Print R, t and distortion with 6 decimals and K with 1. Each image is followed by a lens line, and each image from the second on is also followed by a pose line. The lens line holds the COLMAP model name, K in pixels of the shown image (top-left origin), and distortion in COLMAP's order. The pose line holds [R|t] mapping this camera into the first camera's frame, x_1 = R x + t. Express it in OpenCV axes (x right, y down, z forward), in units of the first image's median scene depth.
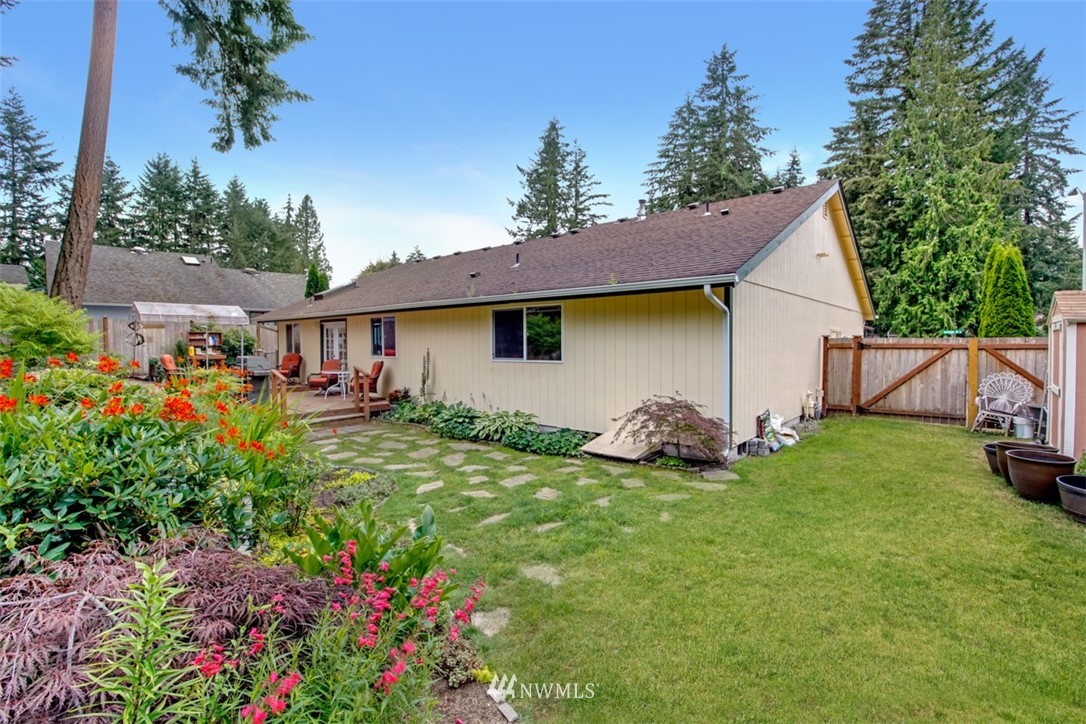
lens RADIAL K [[496.6, 0, 538.2], [0, 496.6, 351.2], [0, 0, 1]] dist [-0.040973, 0.010132]
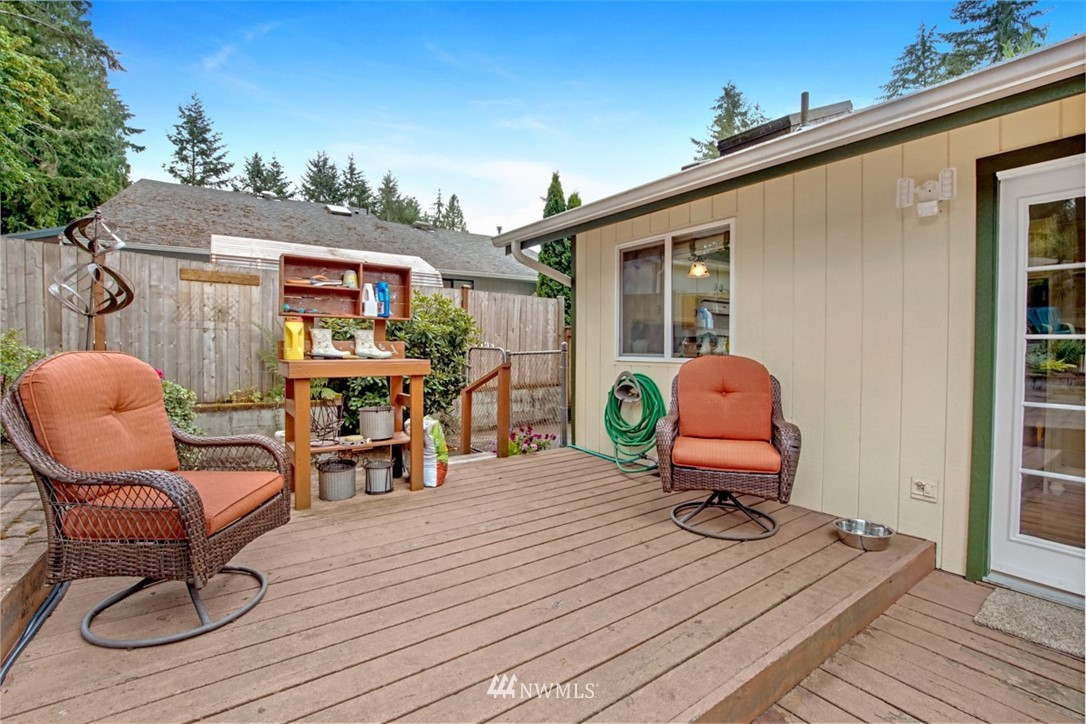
lens RADIAL K [[482.6, 0, 536.6], [0, 482.6, 356.5], [0, 0, 1]] dist [-0.052941, 0.013127]
pose [[0.970536, 0.013722, -0.240566, -0.225336], [-0.013660, 0.999905, 0.001926, 0.002045], [0.240569, 0.001417, 0.970631, 0.333764]]
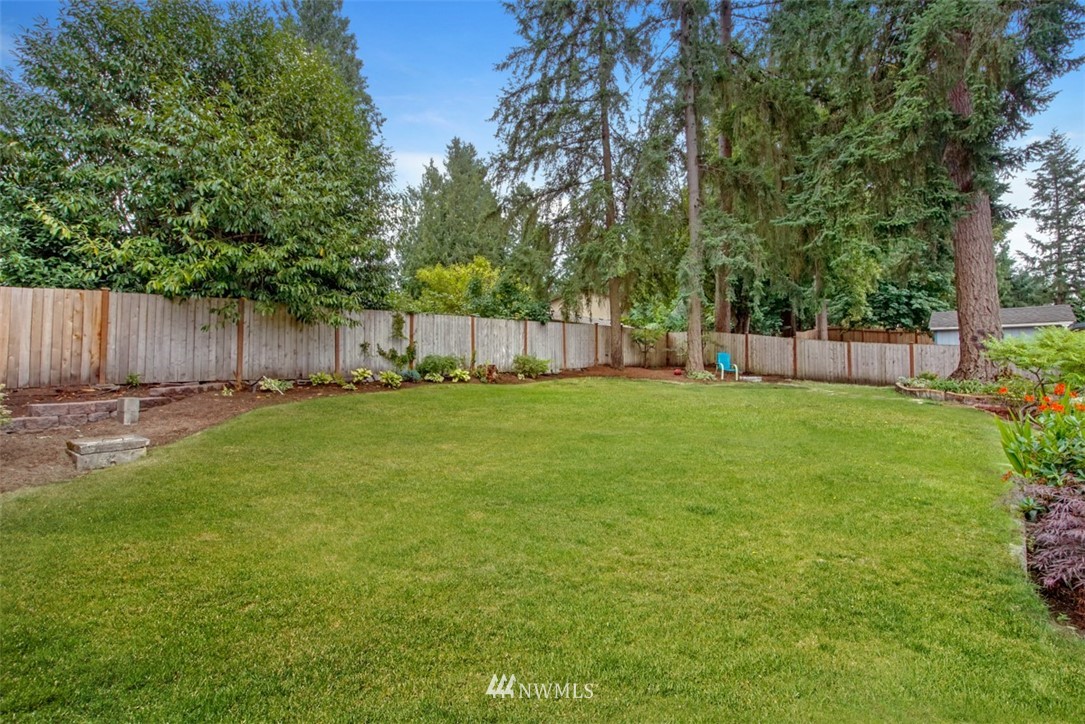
lens RADIAL K [[497.3, 0, 535.9], [0, 497.3, 353.0], [0, 0, 1]] dist [-0.046595, 0.012136]
pose [[-0.091600, -0.036490, -0.995127, 0.054510], [-0.025032, 0.999097, -0.034331, 0.000784], [0.995481, 0.021765, -0.092431, -0.049842]]
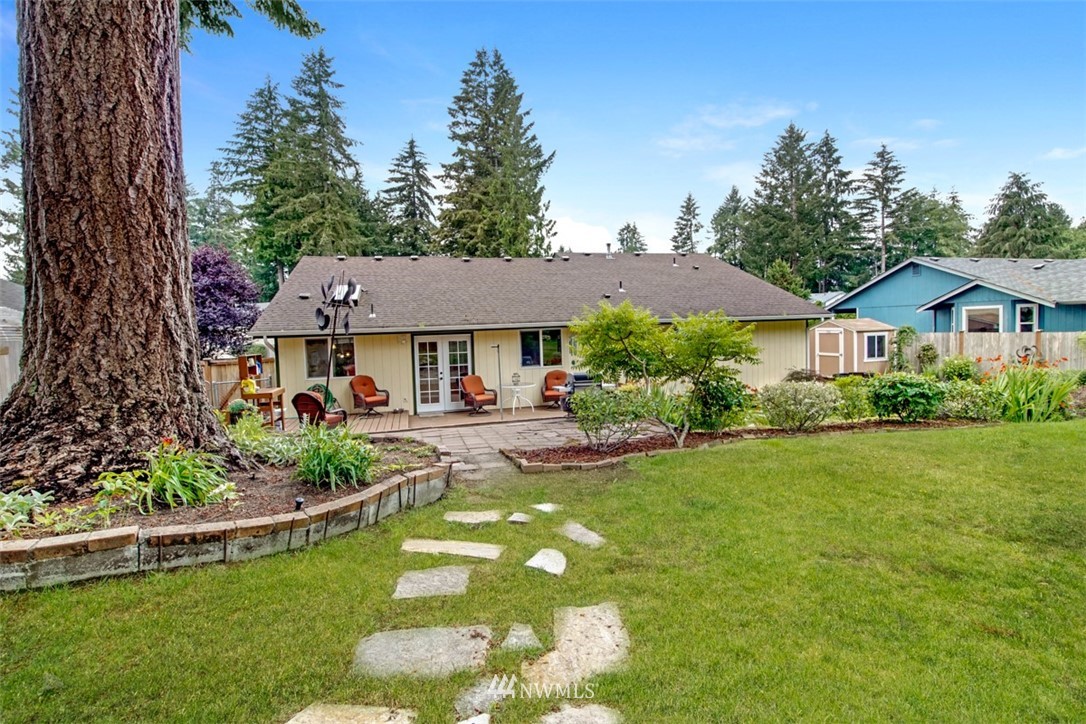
lens RADIAL K [[496.6, 0, 538.2], [0, 496.6, 351.2], [0, 0, 1]] dist [-0.040973, 0.010132]
pose [[0.567189, -0.053197, 0.821868, -0.421202], [0.047499, 0.998364, 0.031841, -0.020494], [-0.822217, 0.020978, 0.568788, 0.140036]]
